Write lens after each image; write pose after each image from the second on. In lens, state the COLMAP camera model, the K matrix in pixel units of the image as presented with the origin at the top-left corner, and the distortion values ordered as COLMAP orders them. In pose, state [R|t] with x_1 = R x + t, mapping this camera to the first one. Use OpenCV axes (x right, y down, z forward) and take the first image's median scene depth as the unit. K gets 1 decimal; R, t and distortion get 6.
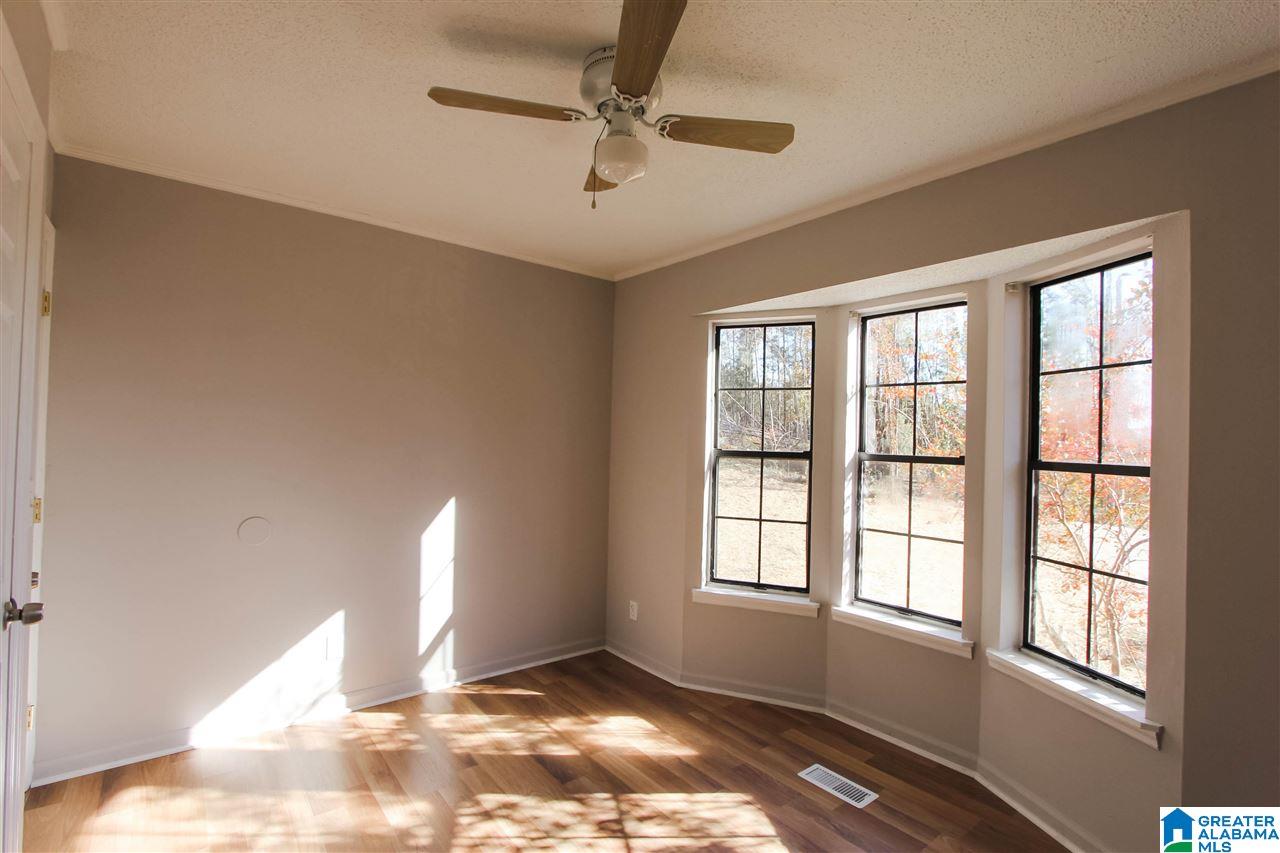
lens RADIAL K [[591.3, 0, 652.5], [0, 591.3, 430.1], [0, 0, 1]] dist [-0.018875, 0.002303]
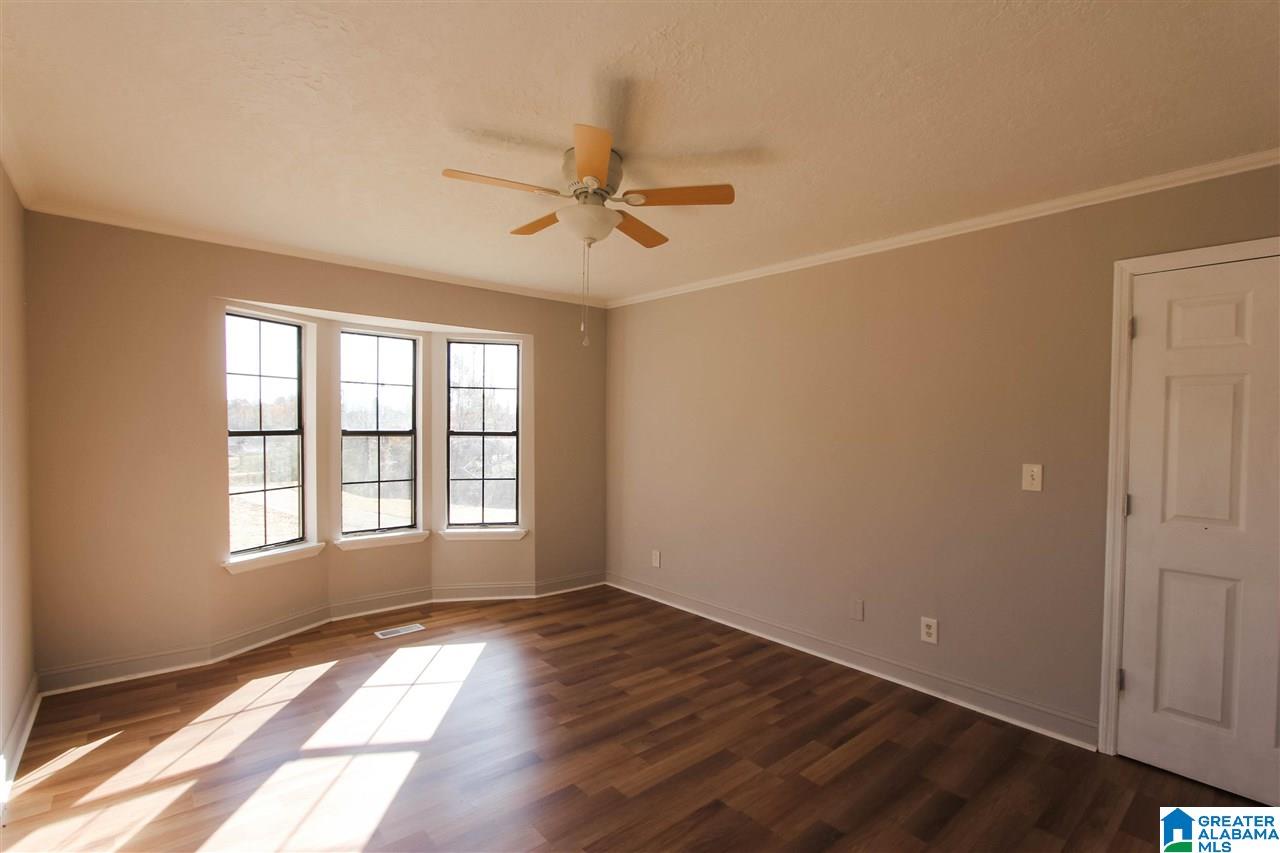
lens RADIAL K [[591.3, 0, 638.0], [0, 591.3, 433.0], [0, 0, 1]] dist [-0.018875, 0.002303]
pose [[0.003224, -0.025584, 0.999667, -1.115857], [-0.022646, 0.999414, 0.025650, -0.005920], [-0.999738, -0.022721, 0.002643, 0.313818]]
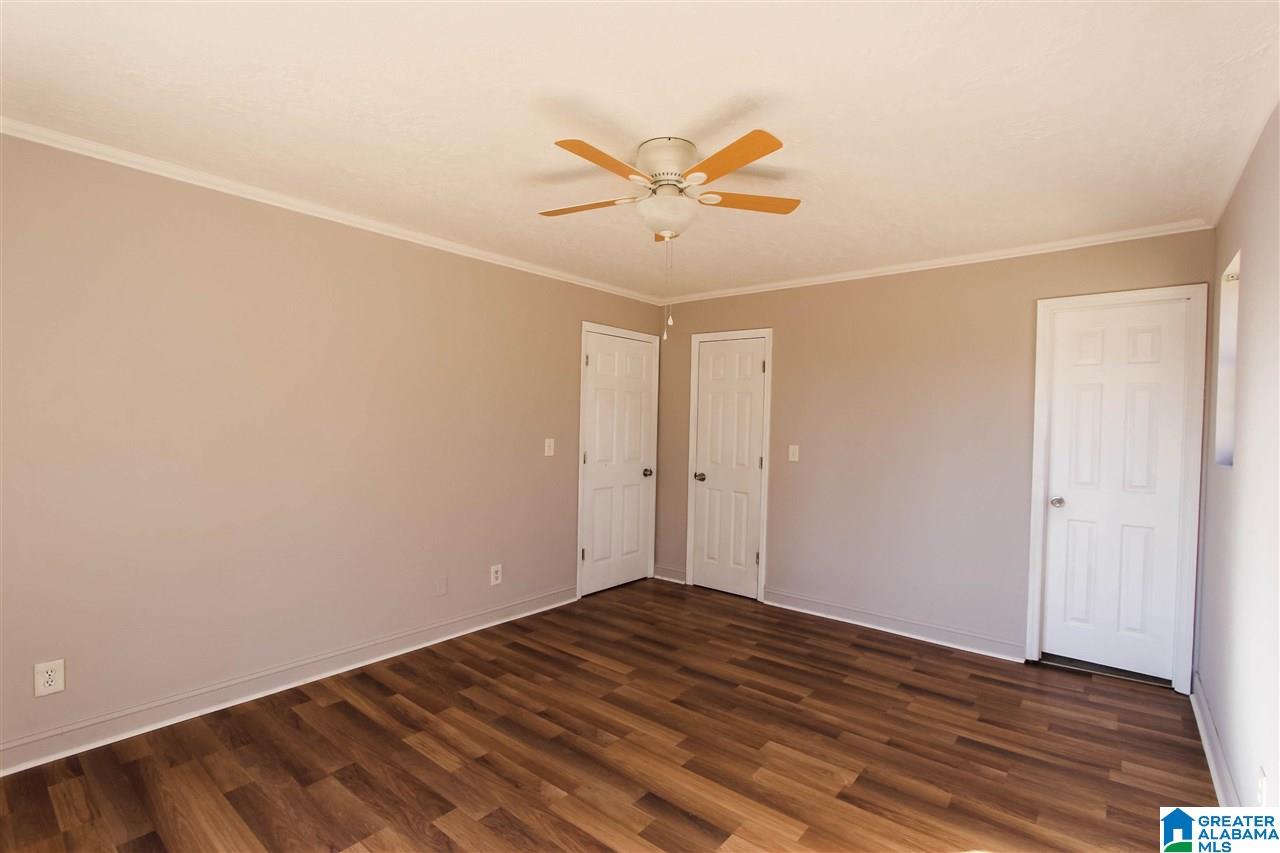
lens RADIAL K [[591.3, 0, 642.5], [0, 591.3, 433.8], [0, 0, 1]] dist [-0.018875, 0.002303]
pose [[-0.984727, -0.027481, -0.171923, -0.118019], [-0.030359, 0.999439, 0.014132, 0.014772], [0.171438, 0.019135, -0.985009, 1.191095]]
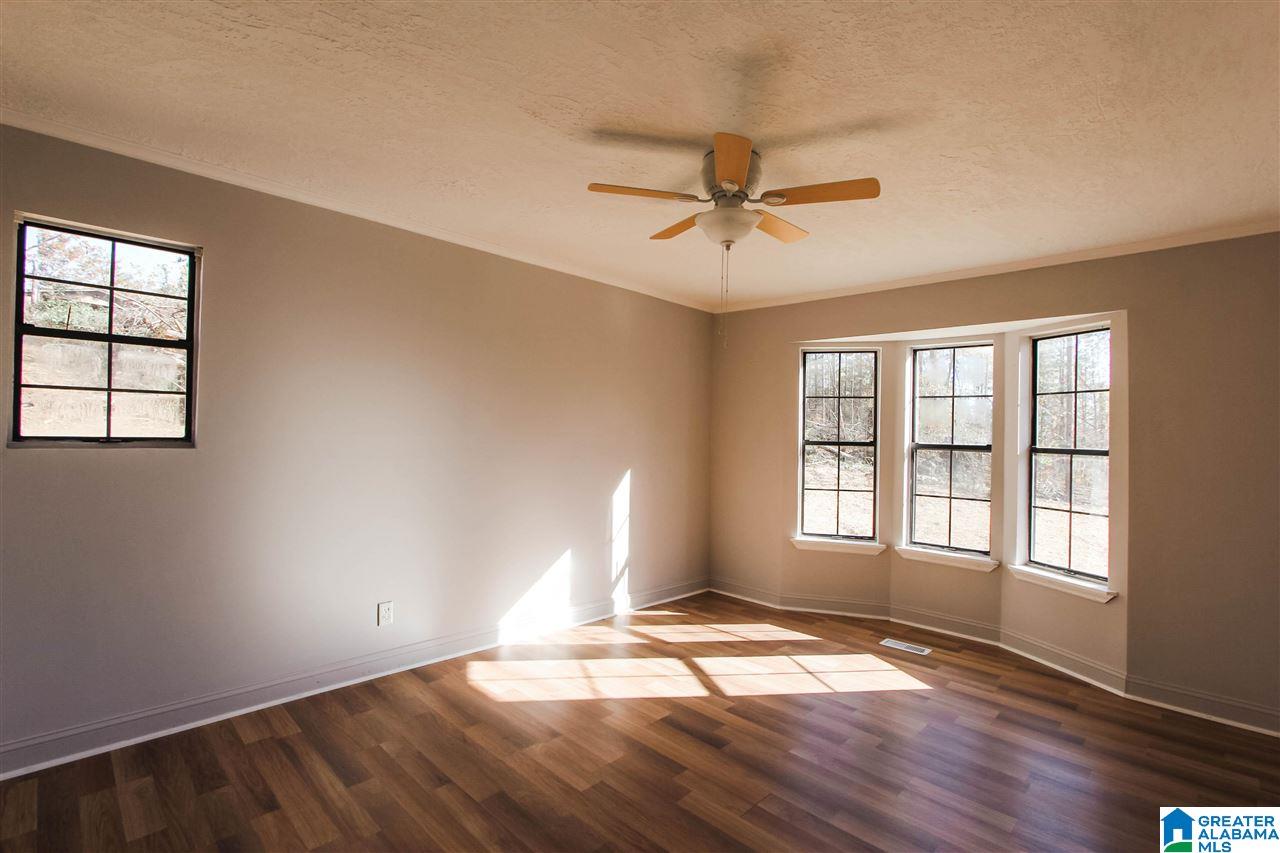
lens RADIAL K [[591.3, 0, 643.4], [0, 591.3, 423.5], [0, 0, 1]] dist [-0.018875, 0.002303]
pose [[0.996671, 0.015232, 0.080093, -0.465599], [-0.014809, 0.999873, -0.005868, 0.009967], [-0.080172, 0.004662, 0.996770, -0.436883]]
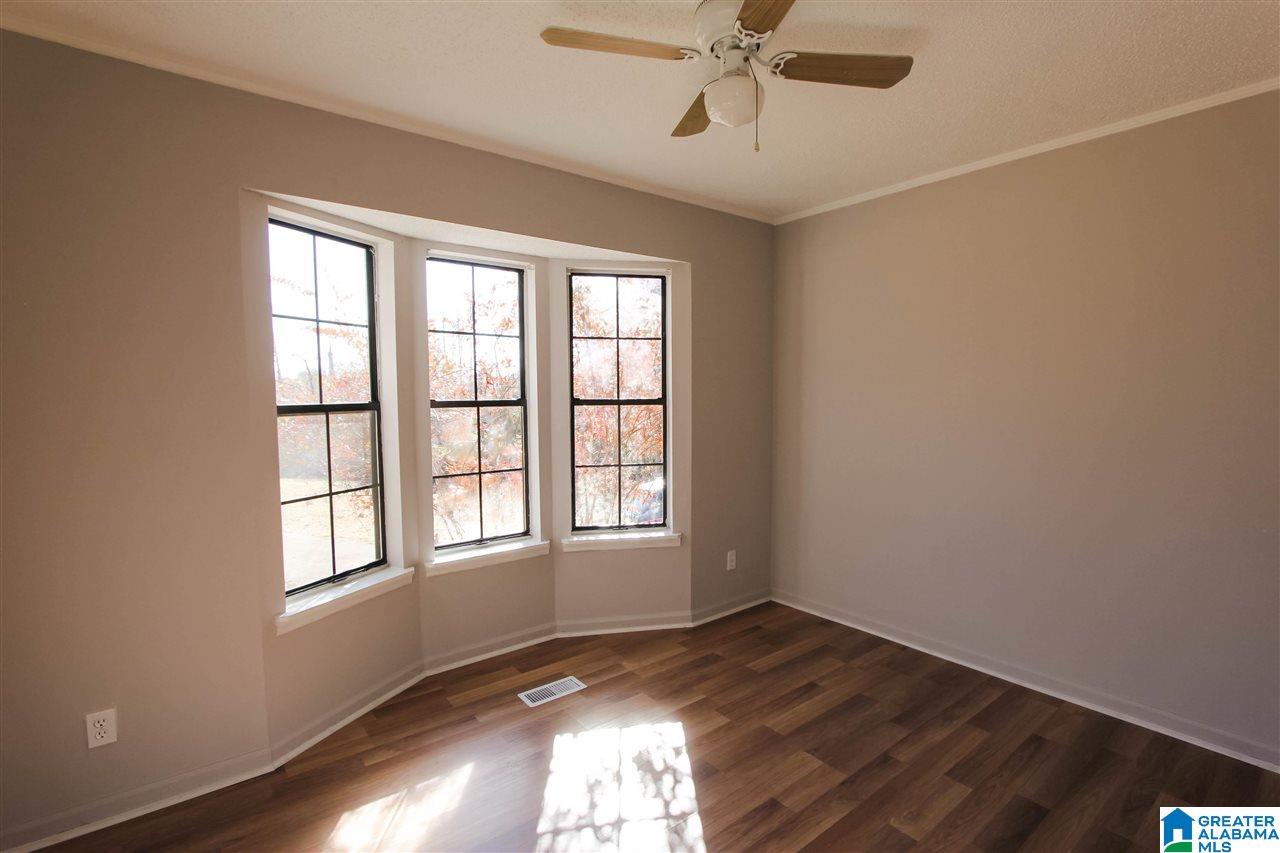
lens RADIAL K [[591.3, 0, 630.7], [0, 591.3, 429.2], [0, 0, 1]] dist [-0.018875, 0.002303]
pose [[0.033095, -0.091972, 0.995212, -0.647984], [-0.009185, 0.995687, 0.092321, -0.007255], [-0.999410, -0.012197, 0.032107, 0.685795]]
